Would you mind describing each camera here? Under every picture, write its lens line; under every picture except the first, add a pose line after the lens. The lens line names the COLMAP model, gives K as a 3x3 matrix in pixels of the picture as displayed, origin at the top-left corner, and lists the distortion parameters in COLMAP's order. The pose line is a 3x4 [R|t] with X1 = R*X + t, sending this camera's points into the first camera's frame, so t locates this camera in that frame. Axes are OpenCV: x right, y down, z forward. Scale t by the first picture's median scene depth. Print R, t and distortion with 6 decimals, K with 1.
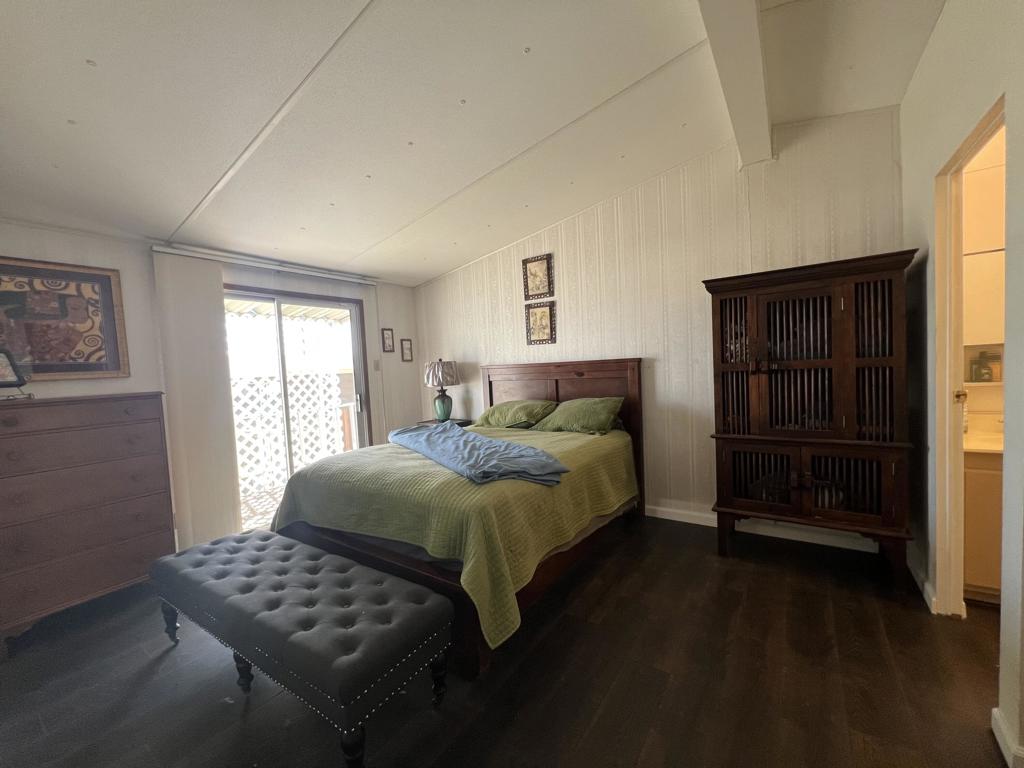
lens RADIAL K [[409.5, 0, 509.7], [0, 409.5, 385.3], [0, 0, 1]] dist [-0.004613, 0.001390]
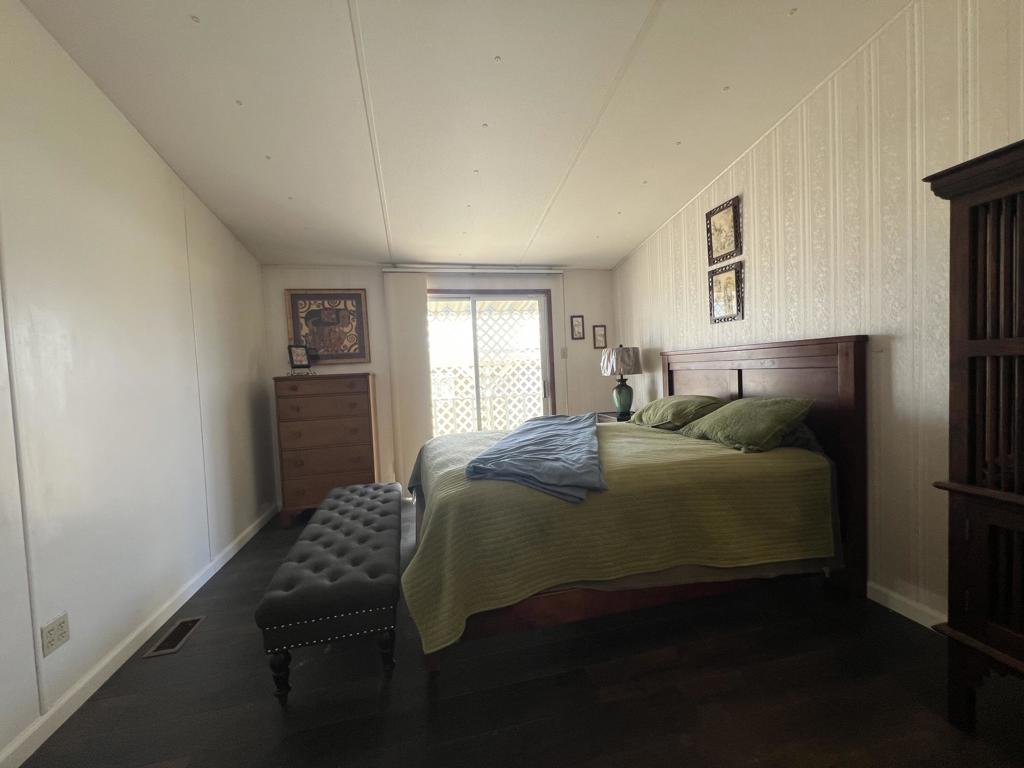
lens RADIAL K [[409.4, 0, 510.5], [0, 409.4, 385.9], [0, 0, 1]] dist [-0.005425, 0.000408]
pose [[0.742724, 0.042562, -0.668244, 0.309829], [-0.023337, 0.999017, 0.037692, -0.003288], [0.669191, -0.012400, 0.742987, 0.195247]]
